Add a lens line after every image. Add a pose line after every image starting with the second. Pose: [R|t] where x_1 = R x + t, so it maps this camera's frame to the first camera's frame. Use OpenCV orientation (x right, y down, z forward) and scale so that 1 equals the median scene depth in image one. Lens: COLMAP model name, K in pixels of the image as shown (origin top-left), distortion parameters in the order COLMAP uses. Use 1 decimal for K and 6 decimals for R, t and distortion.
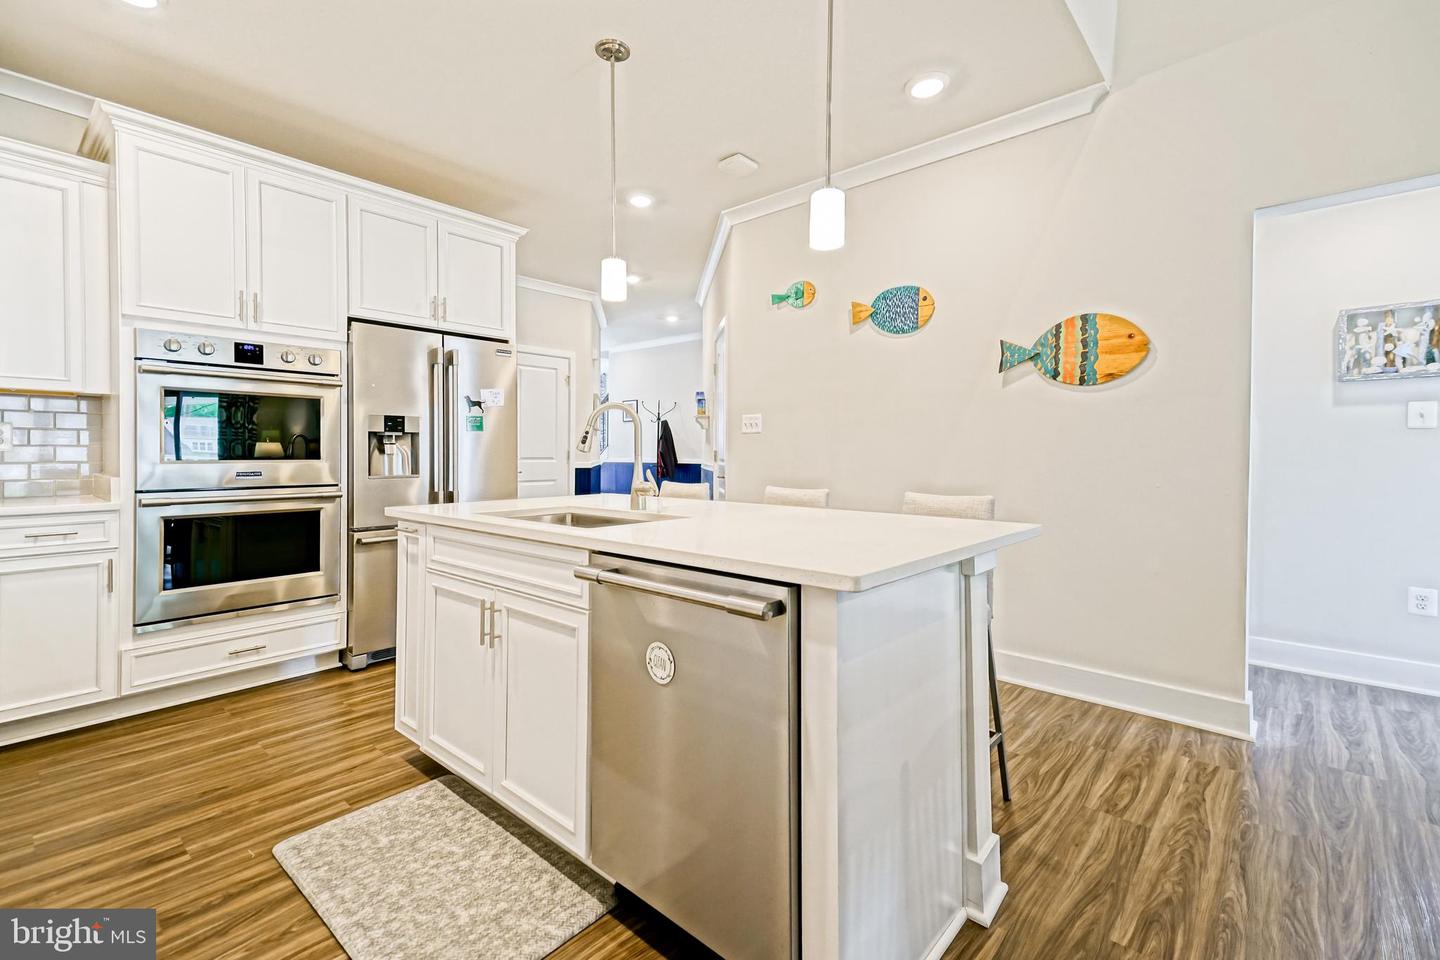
lens RADIAL K [[634.6, 0, 710.8], [0, 634.6, 455.1], [0, 0, 1]] dist [0.035379, -0.000175]
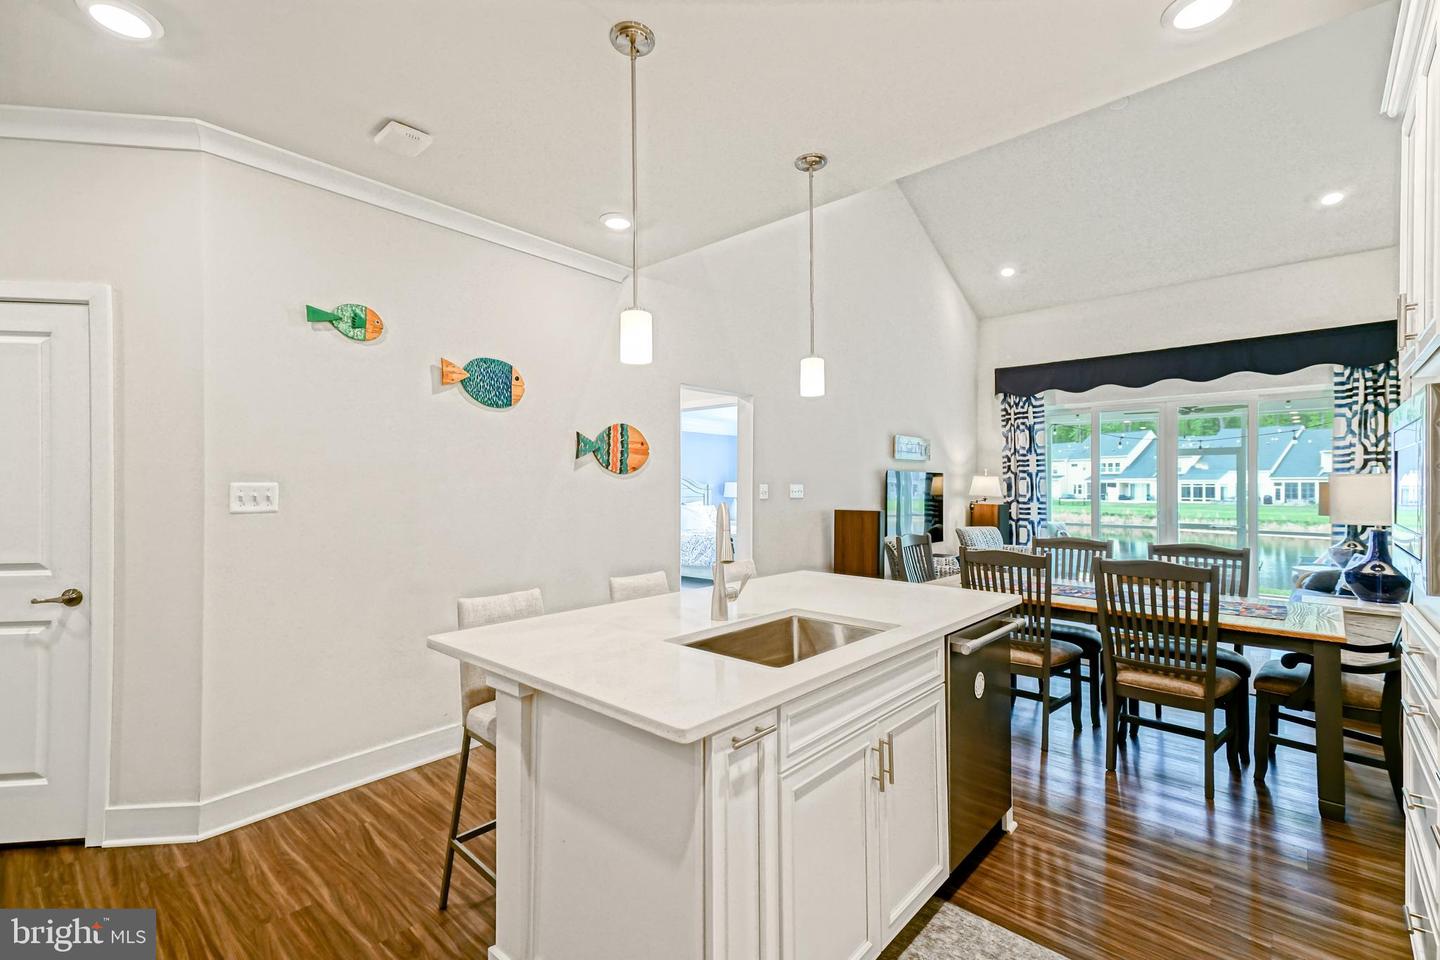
lens RADIAL K [[634.6, 0, 716.8], [0, 634.6, 482.7], [0, 0, 1]] dist [0.035379, -0.000175]
pose [[0.003020, 0.003601, 0.999989, -0.761220], [0.008315, 0.999959, -0.003626, -0.078277], [-0.999961, 0.008326, 0.002990, 0.745428]]
